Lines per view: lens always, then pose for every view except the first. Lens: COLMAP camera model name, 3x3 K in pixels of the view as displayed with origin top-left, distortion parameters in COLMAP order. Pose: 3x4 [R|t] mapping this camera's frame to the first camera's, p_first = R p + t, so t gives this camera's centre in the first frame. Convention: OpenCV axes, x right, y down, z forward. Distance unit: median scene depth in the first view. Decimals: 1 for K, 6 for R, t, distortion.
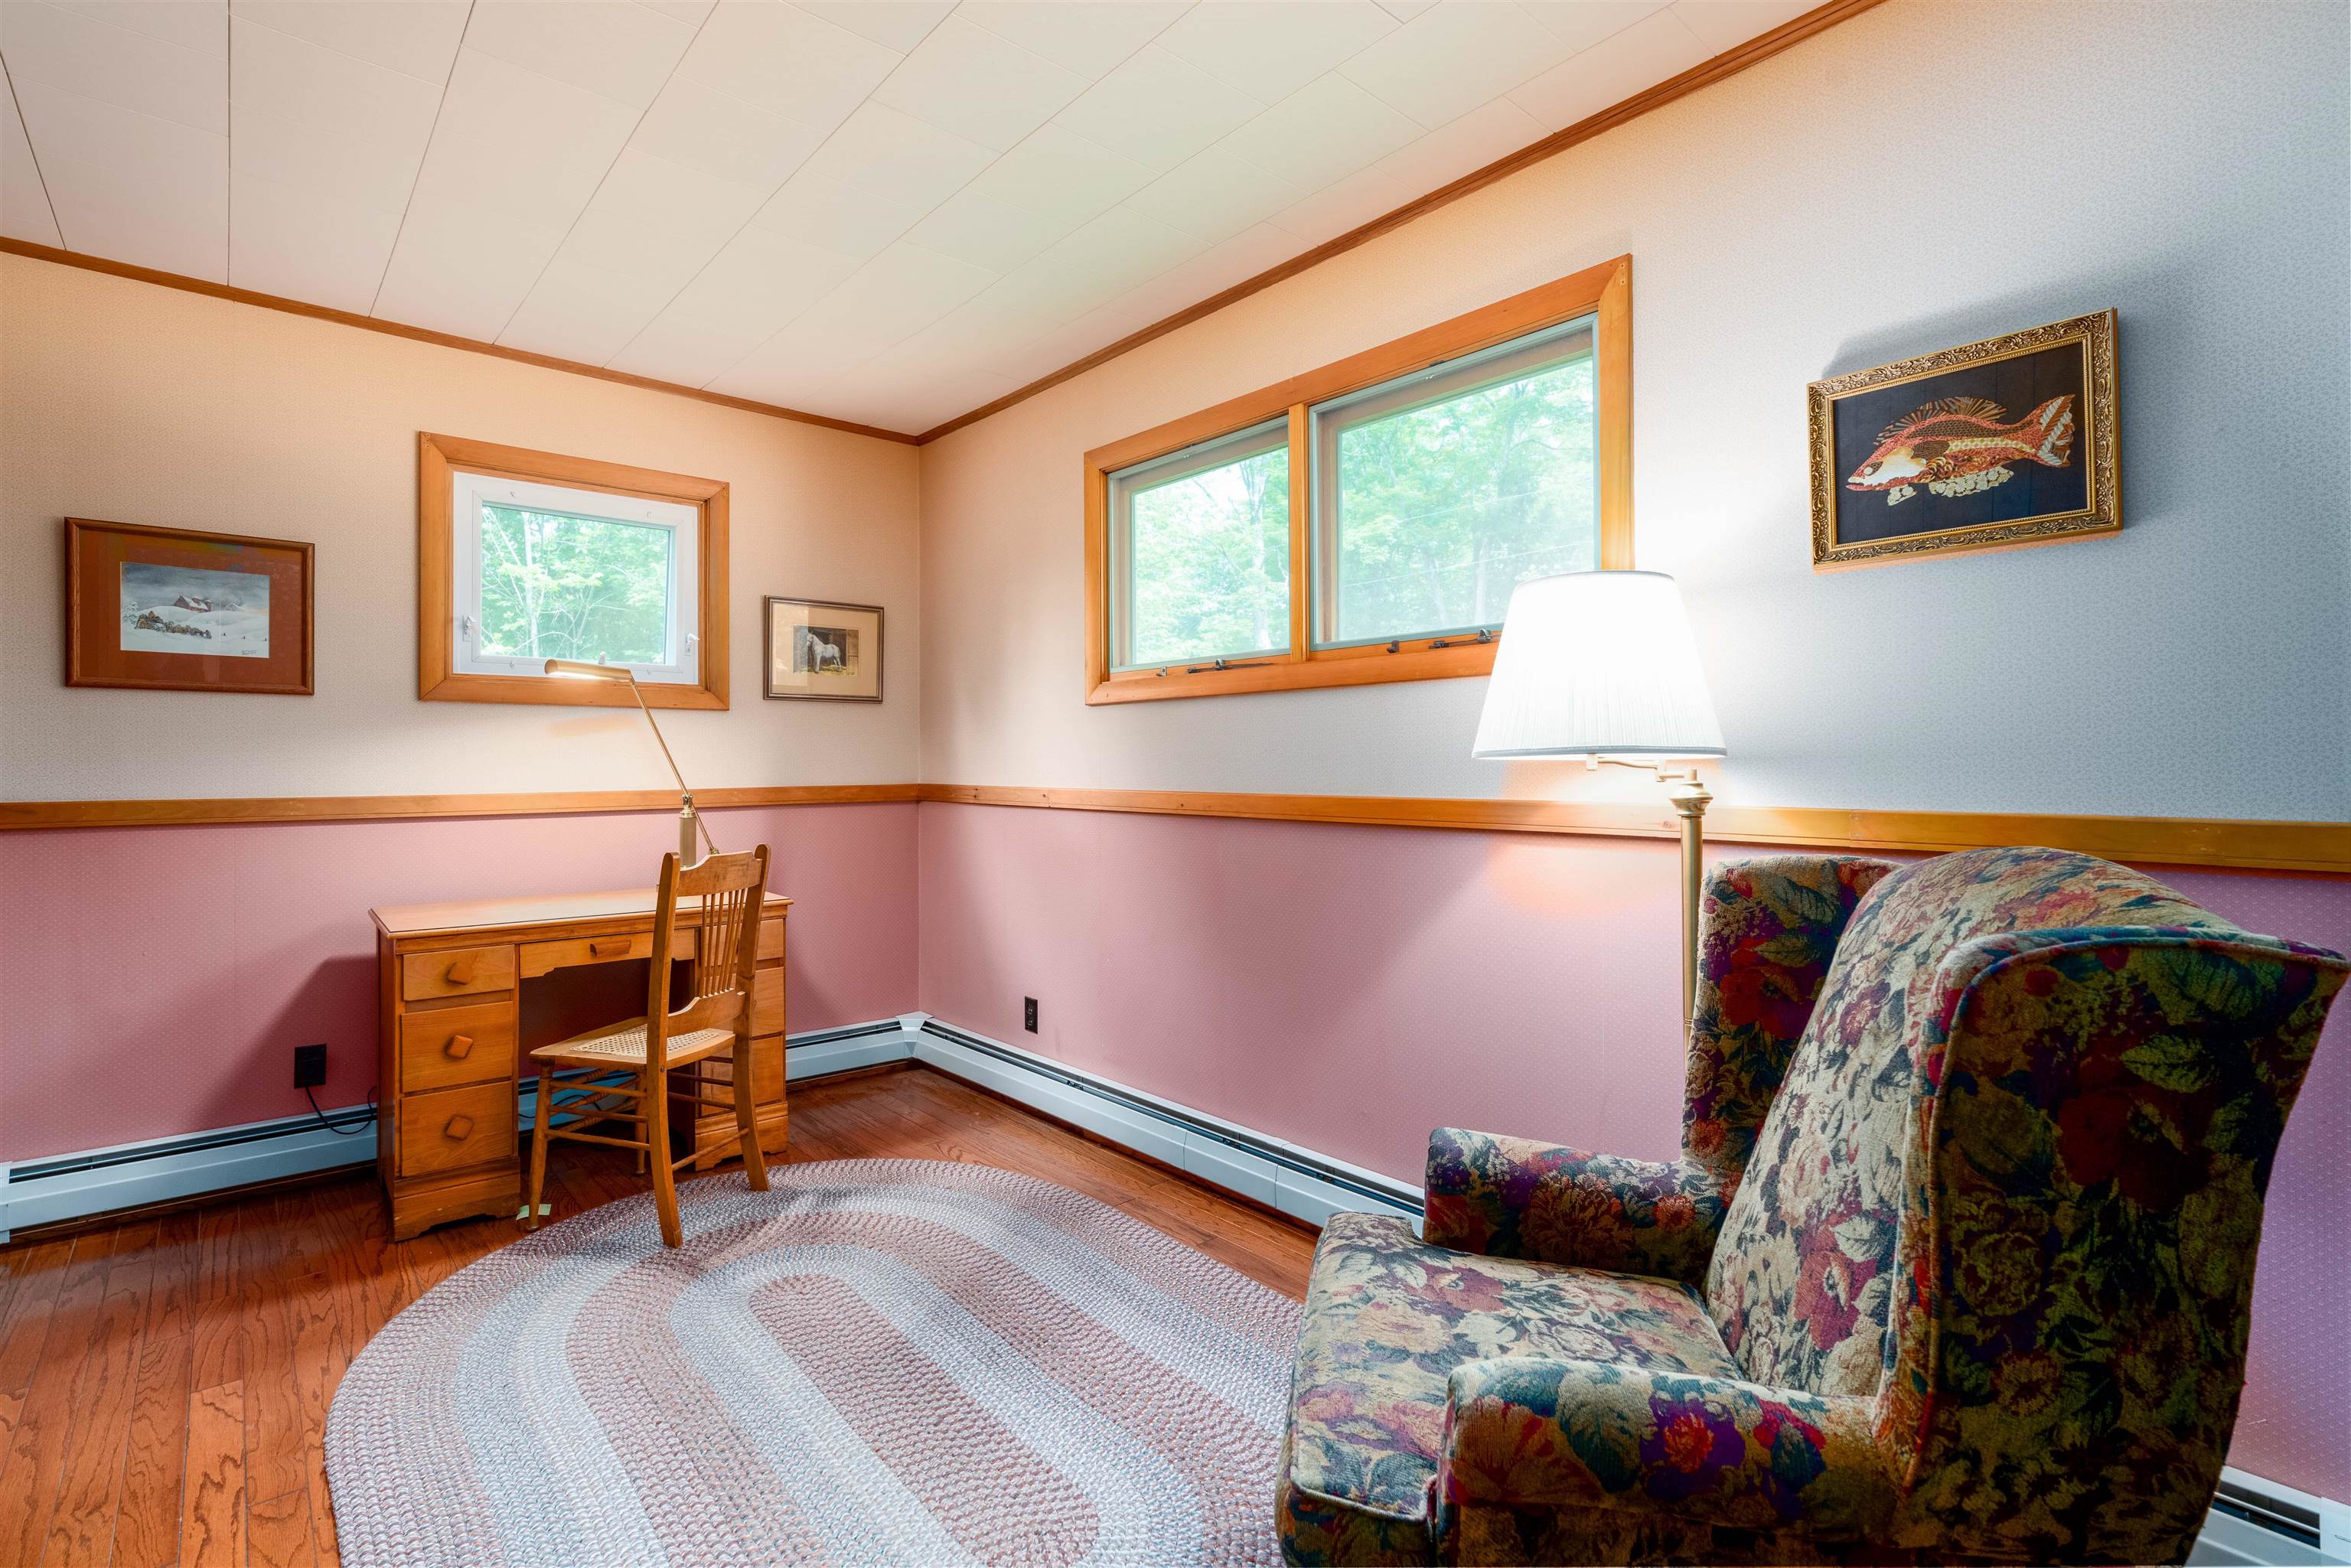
lens RADIAL K [[1076.1, 0, 1191.2], [0, 1076.1, 772.2], [0, 0, 1]] dist [-0.009498, 0.003695]
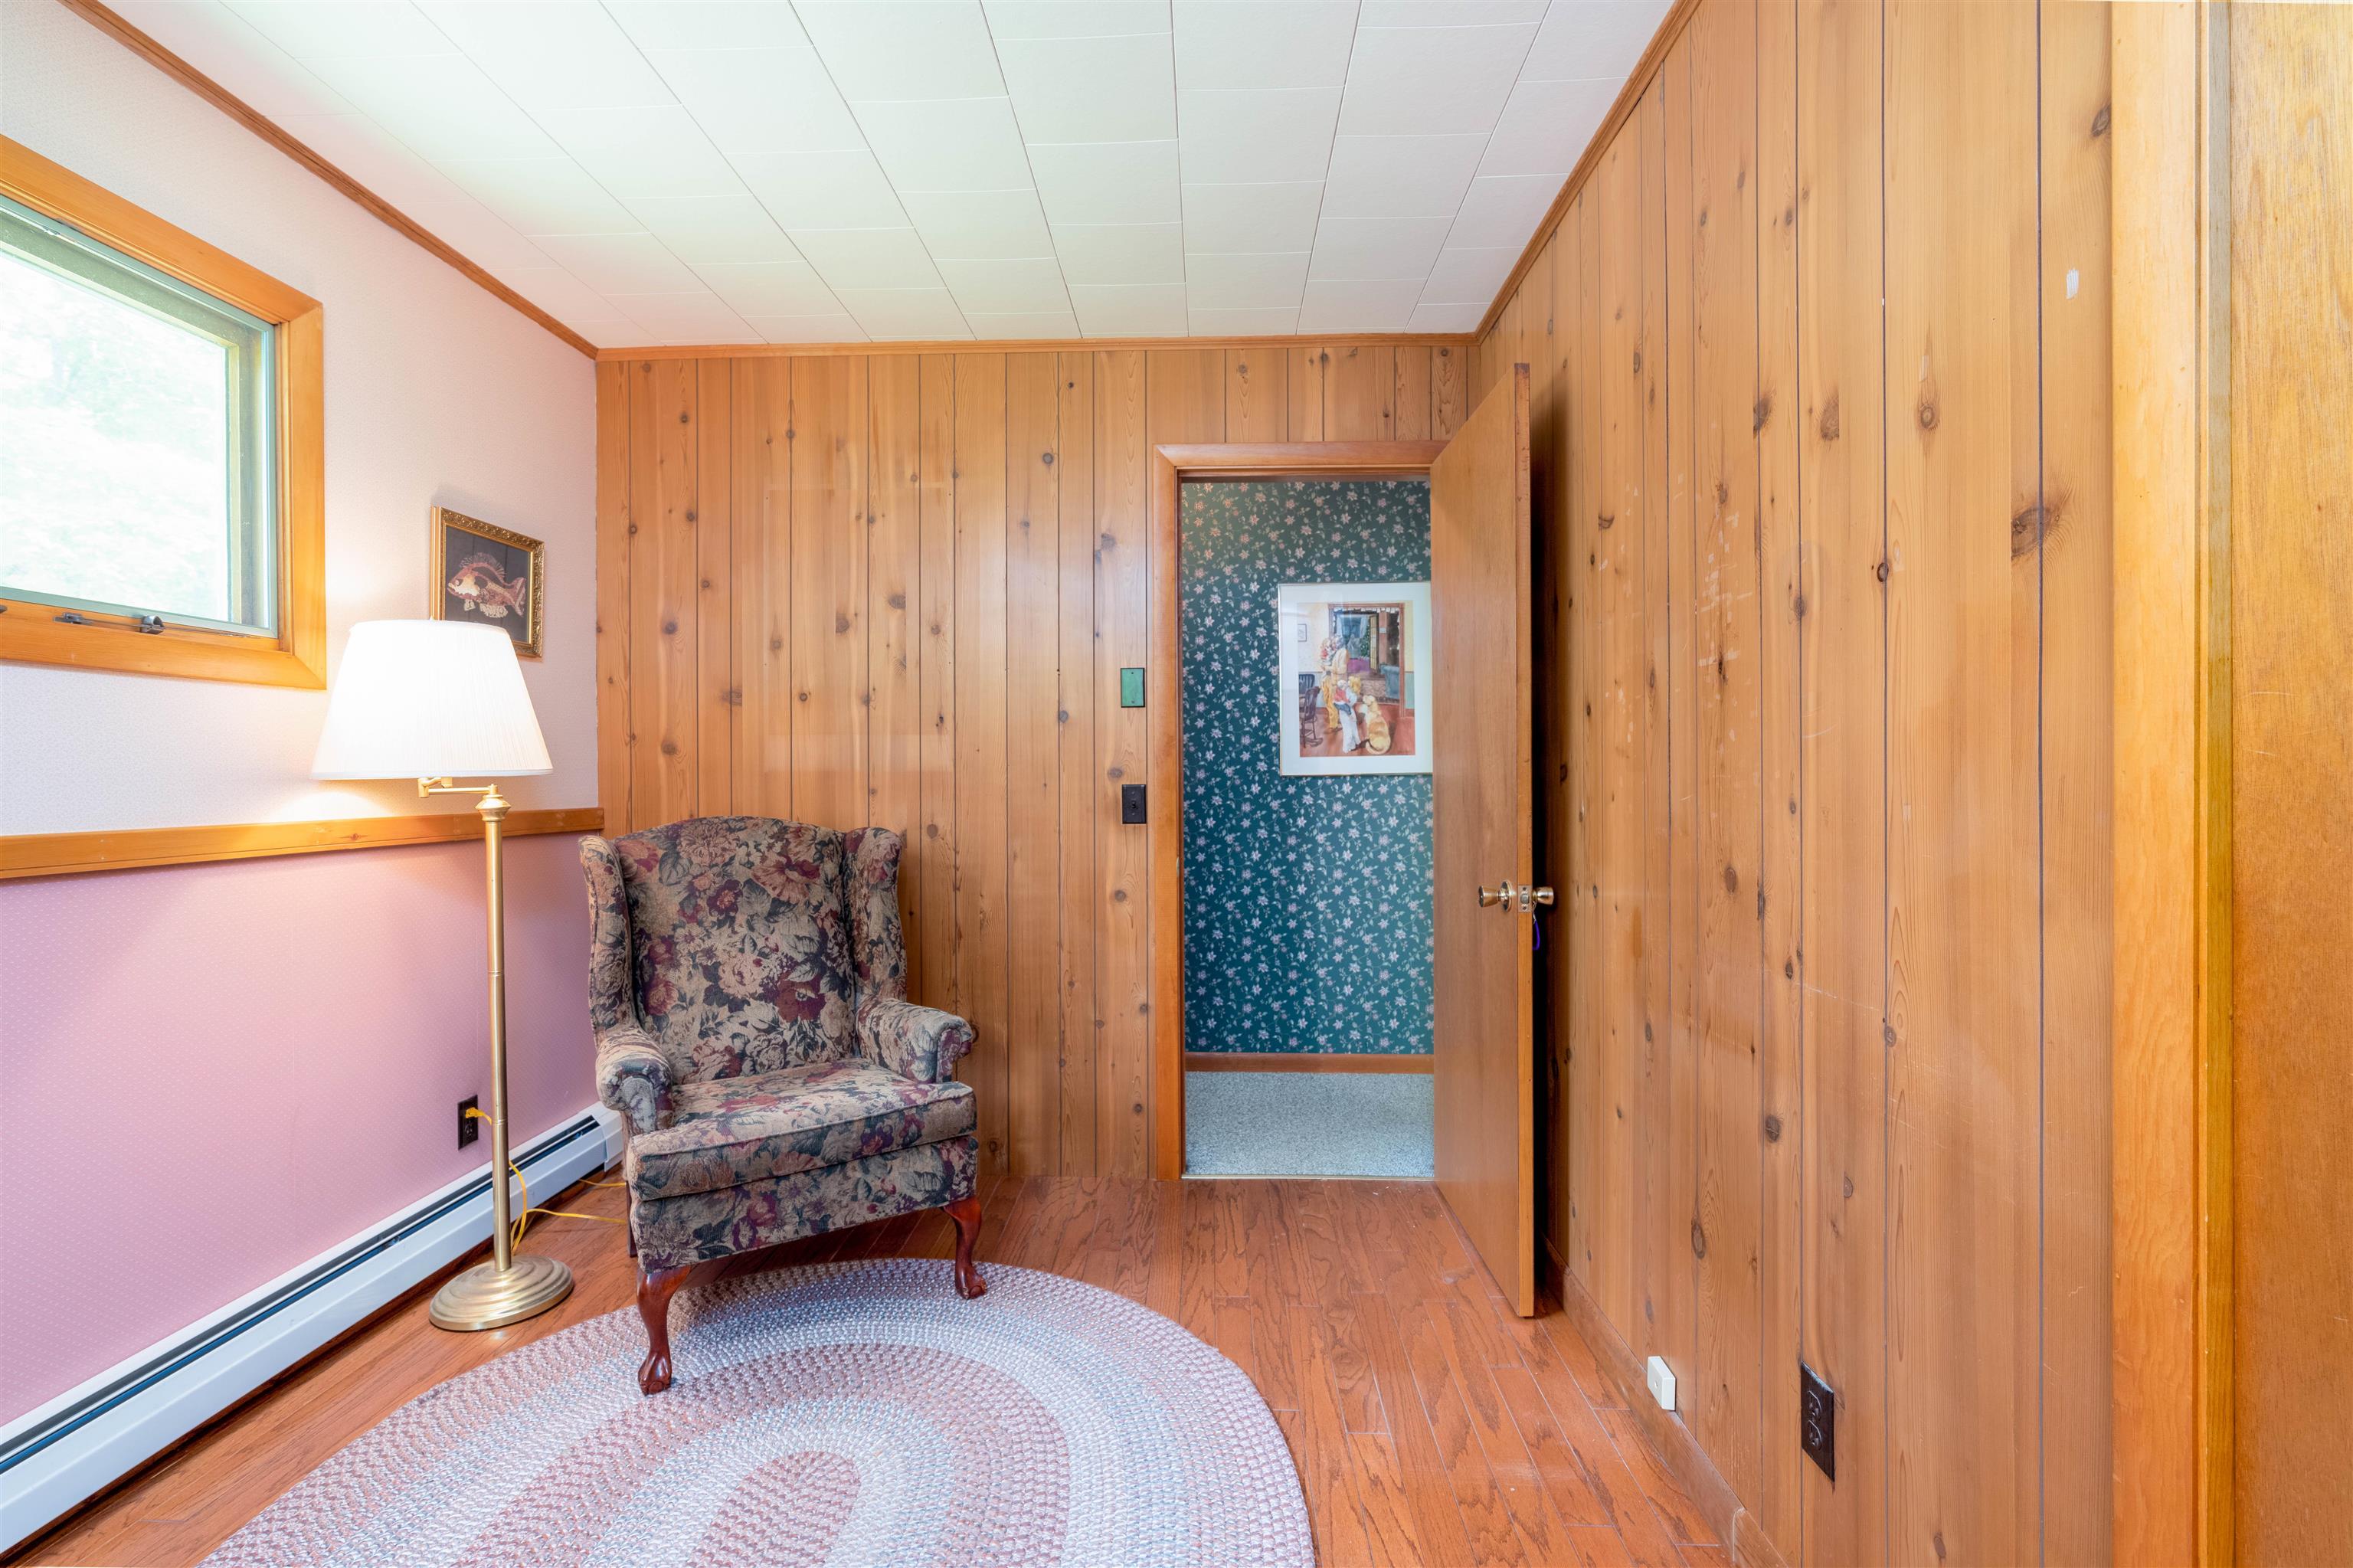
lens RADIAL K [[1077.0, 0, 1179.9], [0, 1077.0, 777.2], [0, 0, 1]] dist [-0.009498, 0.003695]
pose [[-0.732123, -0.001065, 0.681172, -1.178733], [0.002322, 0.999989, 0.004059, -0.021622], [-0.681169, 0.004553, -0.732112, 1.523961]]
